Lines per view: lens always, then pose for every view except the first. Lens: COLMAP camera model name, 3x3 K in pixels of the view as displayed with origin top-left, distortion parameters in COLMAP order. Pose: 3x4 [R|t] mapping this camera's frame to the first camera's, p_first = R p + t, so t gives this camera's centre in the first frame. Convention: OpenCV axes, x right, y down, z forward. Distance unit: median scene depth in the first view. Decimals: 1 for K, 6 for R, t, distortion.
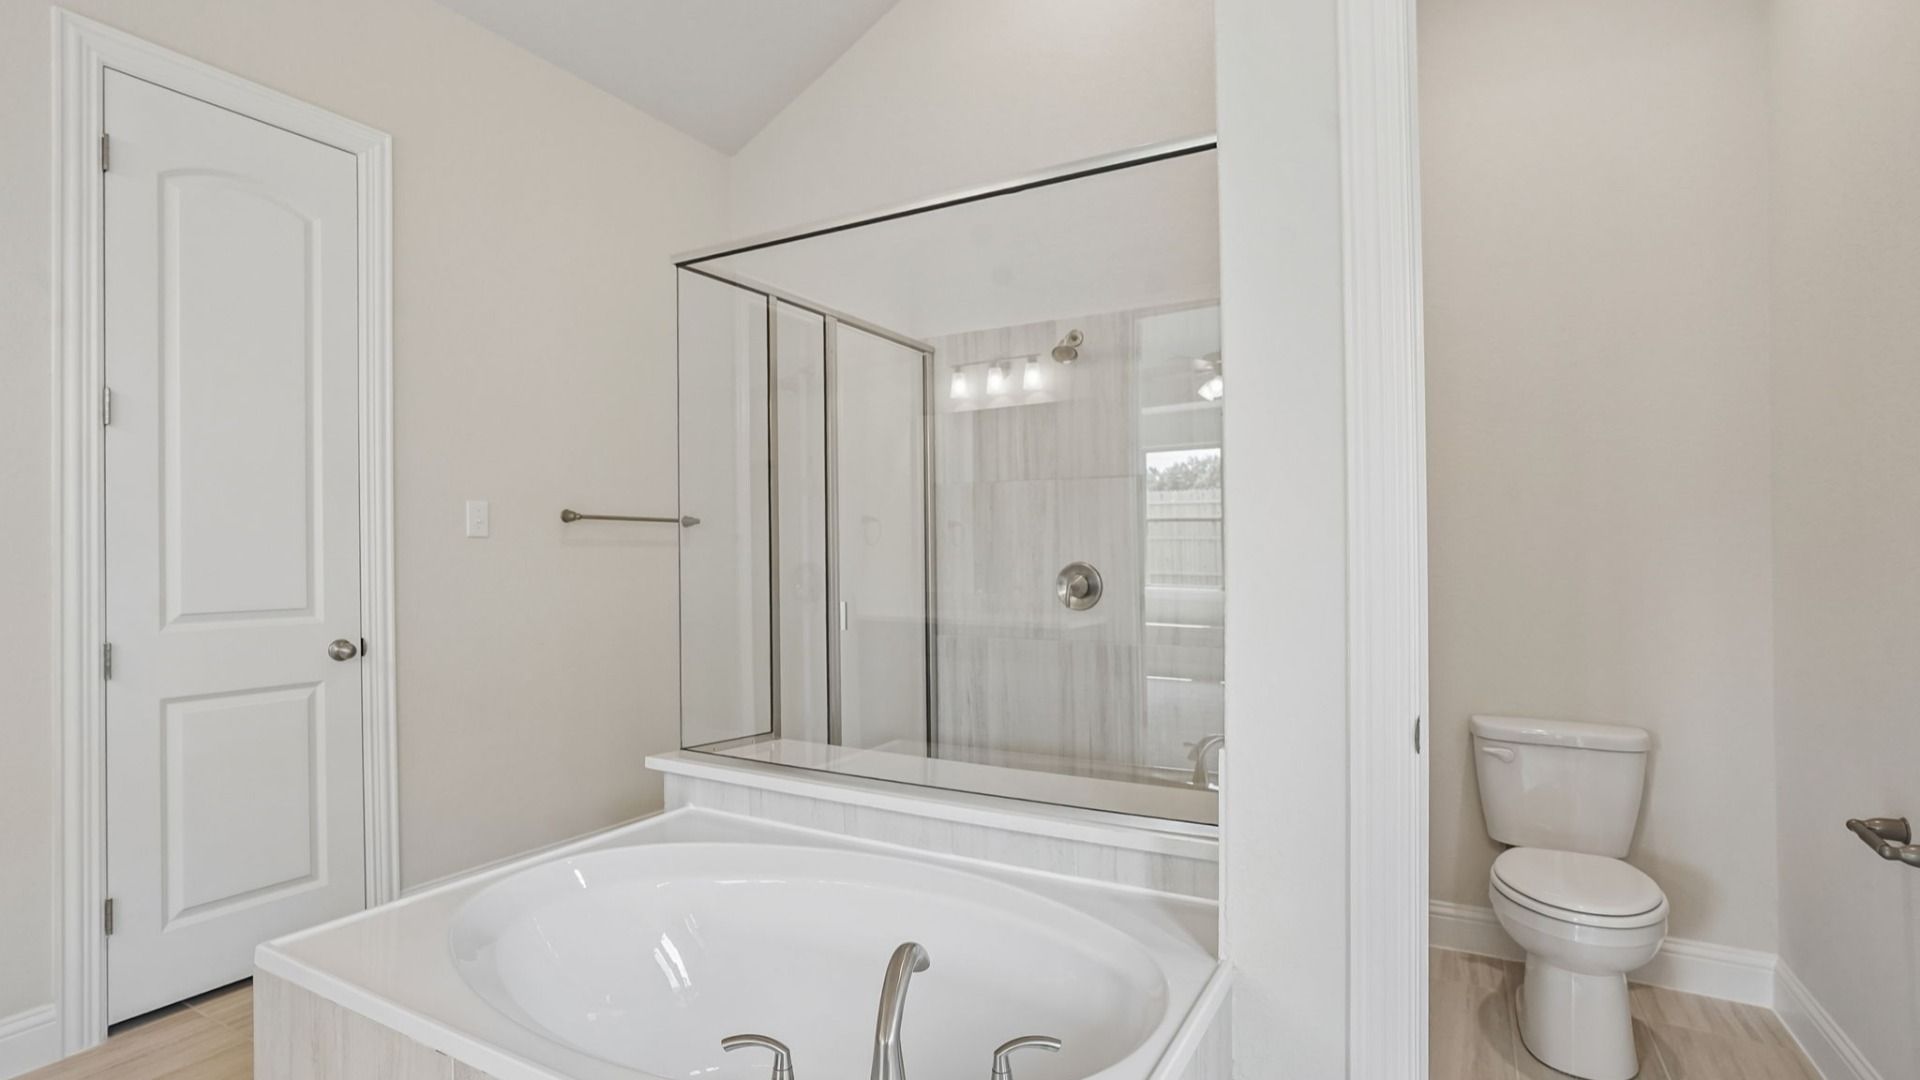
lens RADIAL K [[895.4, 0, 956.3], [0, 895.4, 538.2], [0, 0, 1]] dist [-0.053669, 0.020583]
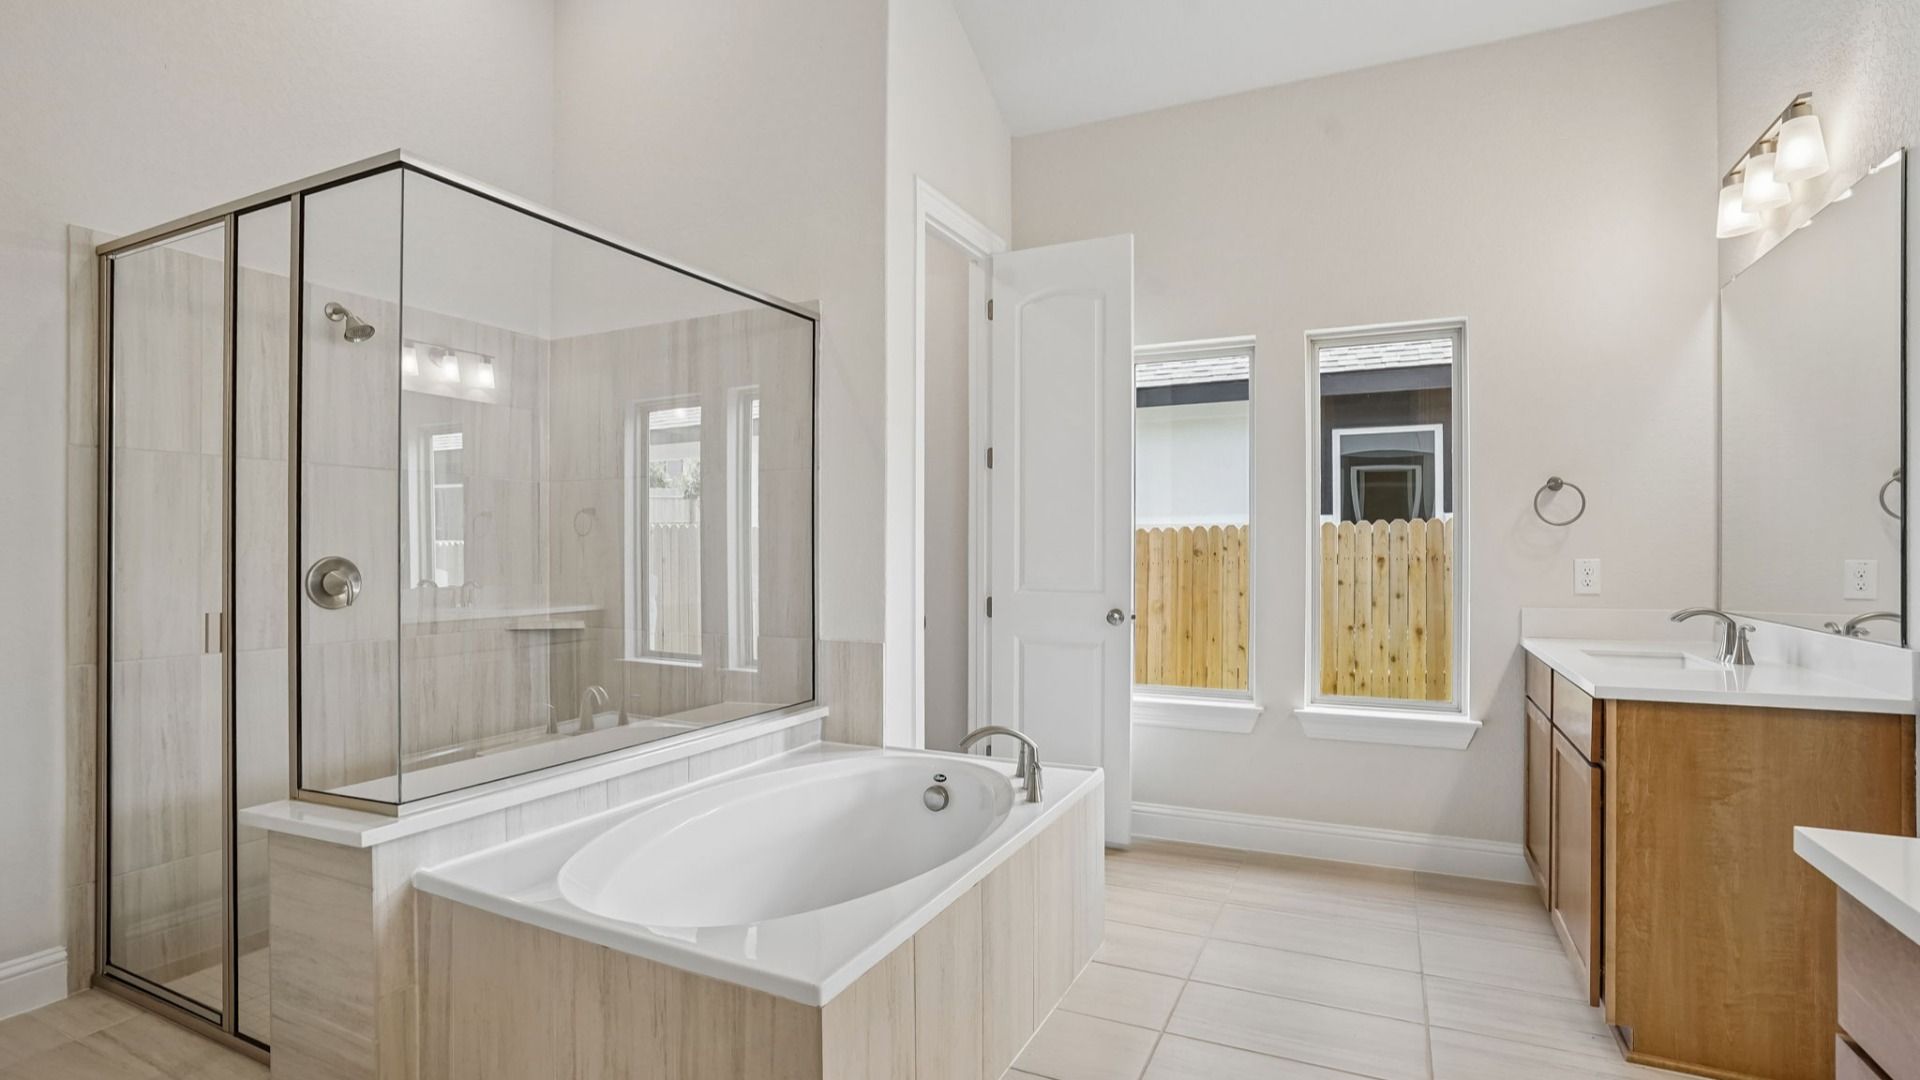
lens RADIAL K [[895.4, 0, 956.3], [0, 895.4, 538.2], [0, 0, 1]] dist [-0.053669, 0.020583]
pose [[-0.071964, 0.021750, 0.997170, -1.173662], [-0.020449, 0.999520, -0.023277, 0.023226], [-0.997198, -0.022066, -0.071485, 0.639819]]
